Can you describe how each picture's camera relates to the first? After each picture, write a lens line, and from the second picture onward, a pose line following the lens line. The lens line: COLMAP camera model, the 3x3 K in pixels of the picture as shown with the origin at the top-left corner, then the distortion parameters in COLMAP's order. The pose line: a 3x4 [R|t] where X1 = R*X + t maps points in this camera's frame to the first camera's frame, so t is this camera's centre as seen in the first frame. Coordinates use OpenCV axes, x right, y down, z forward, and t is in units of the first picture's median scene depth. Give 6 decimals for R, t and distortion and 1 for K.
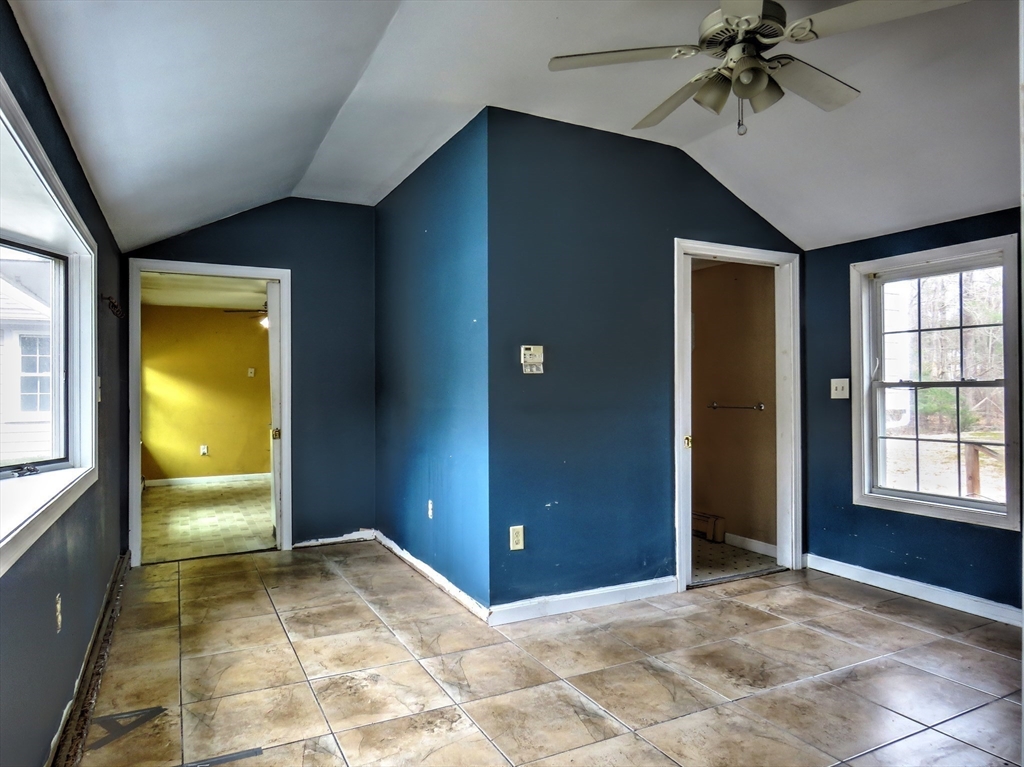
lens RADIAL K [[647.8, 0, 510.9], [0, 647.8, 386.8], [0, 0, 1]] dist [0.002112, 0.000550]
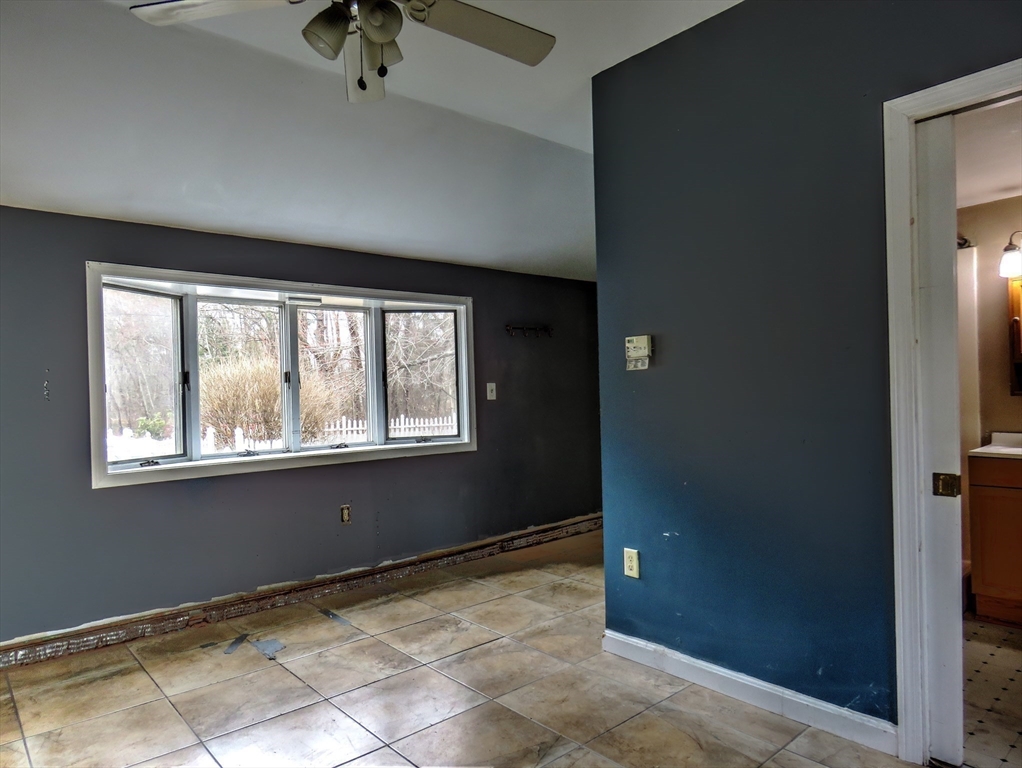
lens RADIAL K [[646.6, 0, 508.4], [0, 646.6, 389.0], [0, 0, 1]] dist [0.002112, 0.000550]
pose [[0.256430, -0.007162, -0.966536, 0.840089], [0.030436, 0.999536, 0.000668, -0.001883], [0.966083, -0.029589, 0.256529, 0.667044]]
